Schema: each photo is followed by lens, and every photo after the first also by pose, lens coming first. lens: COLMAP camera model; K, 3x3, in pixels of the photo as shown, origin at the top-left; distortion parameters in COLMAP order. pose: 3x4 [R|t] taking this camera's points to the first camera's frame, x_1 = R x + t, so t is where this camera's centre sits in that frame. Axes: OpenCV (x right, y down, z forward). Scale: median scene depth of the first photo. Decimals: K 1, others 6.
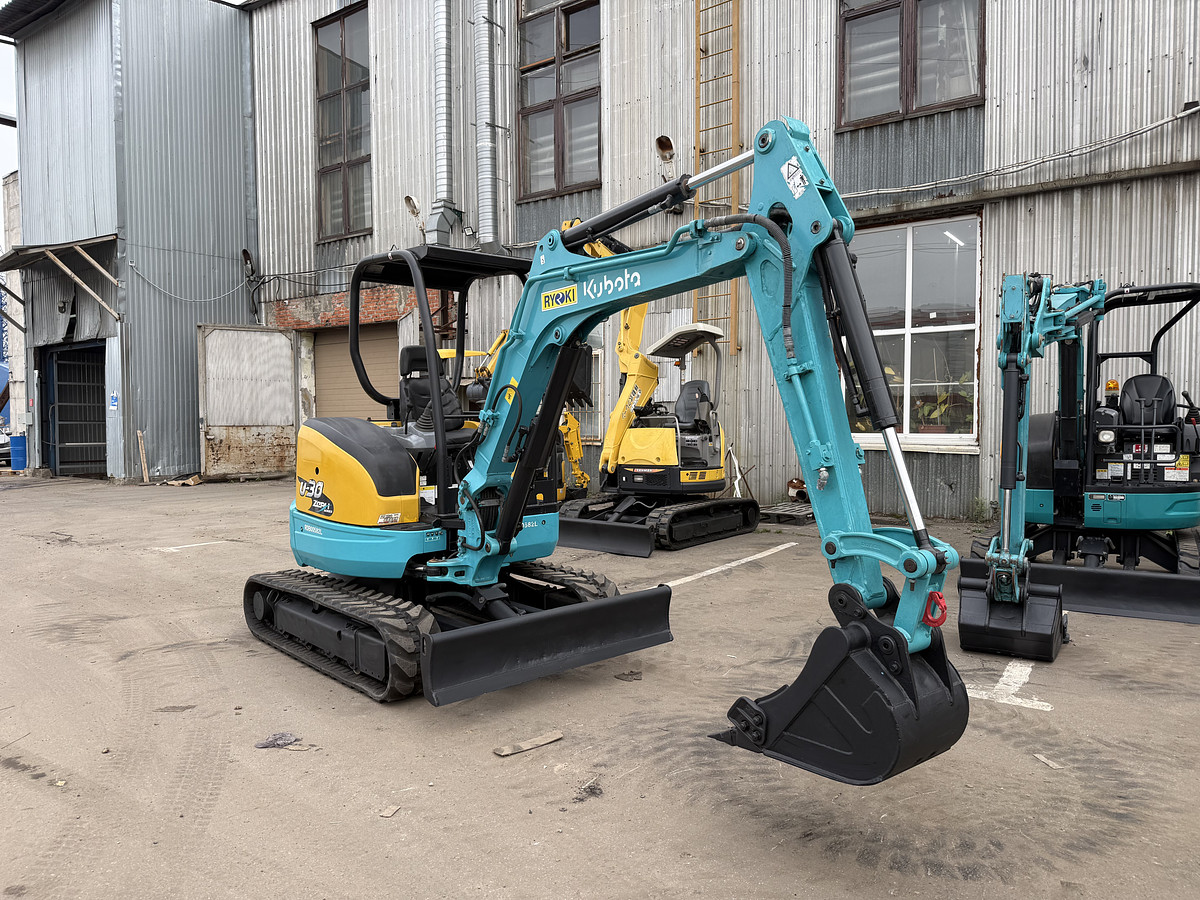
lens RADIAL K [[836.4, 0, 589.3], [0, 836.4, 454.1], [0, 0, 1]] dist [0.044643, -0.060633]
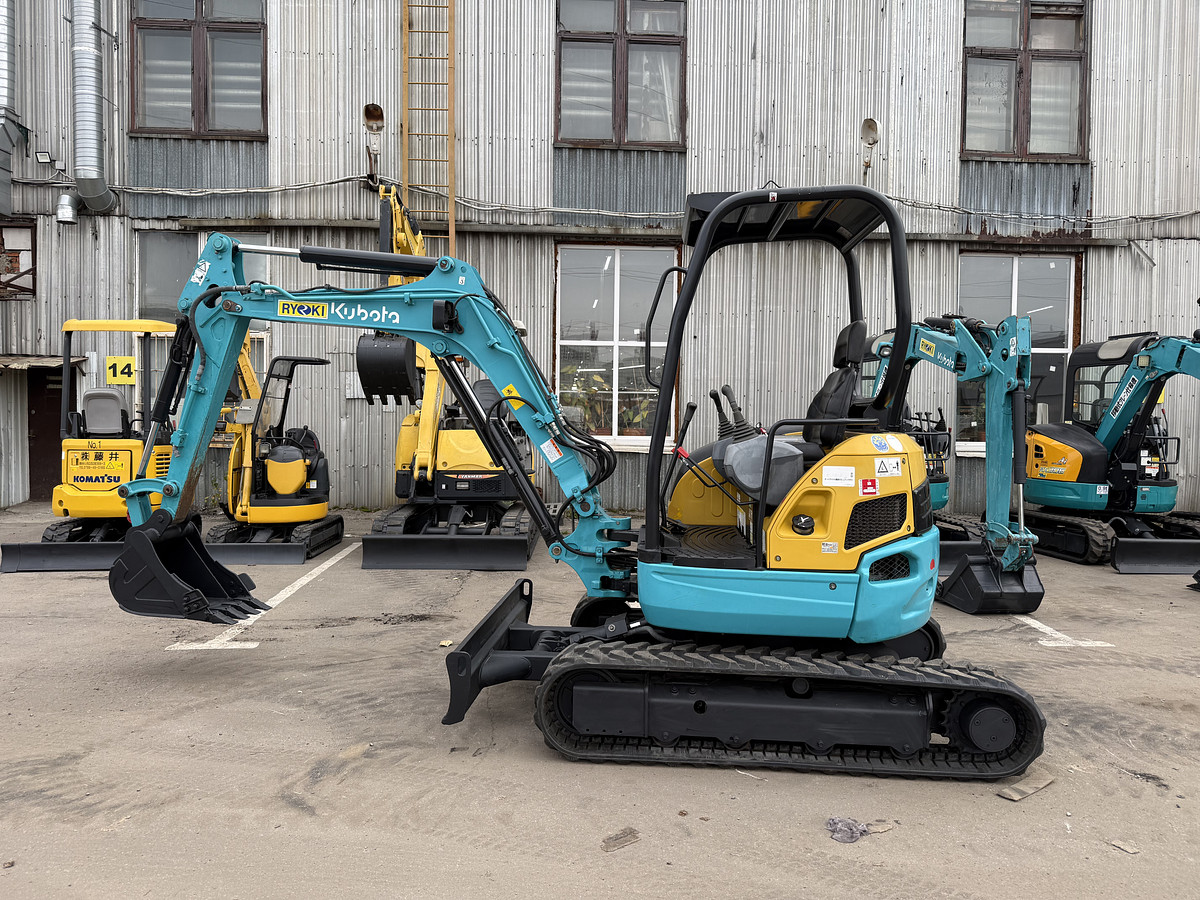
lens RADIAL K [[842.0, 0, 600.0], [0, 842.0, 450.0], [0, 0, 1]] dist [0.022108, -0.028418]
pose [[0.770922, -0.008307, 0.636875, -0.349074], [0.009699, 0.999952, 0.001302, -0.007829], [-0.636855, 0.005173, 0.770966, 0.173309]]
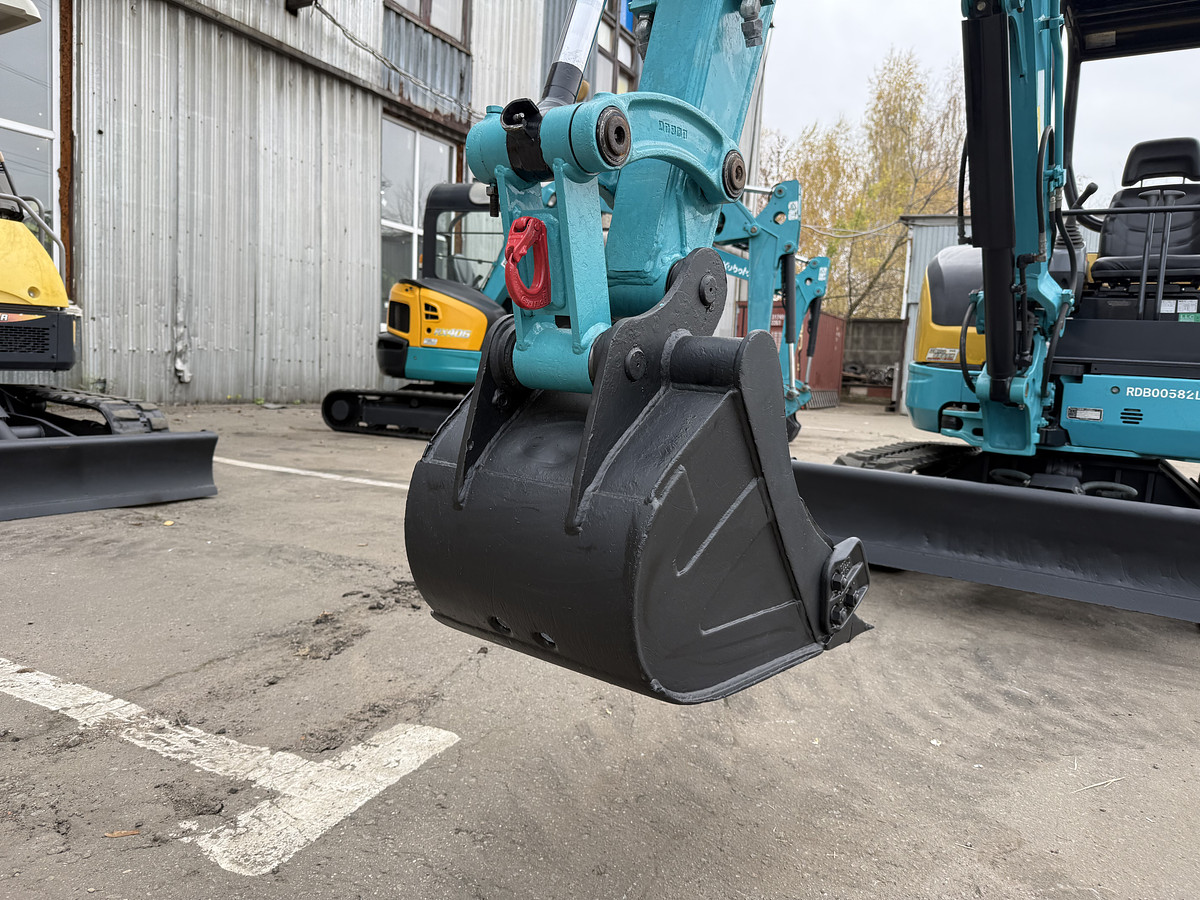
lens RADIAL K [[857.6, 0, 600.2], [0, 857.6, 436.2], [0, 0, 1]] dist [-0.002108, 0.000411]
pose [[-0.174168, -0.088212, 0.980757, -0.352061], [-0.015631, 0.996102, 0.086816, 0.032118], [-0.984592, -0.000210, -0.174868, 0.657922]]
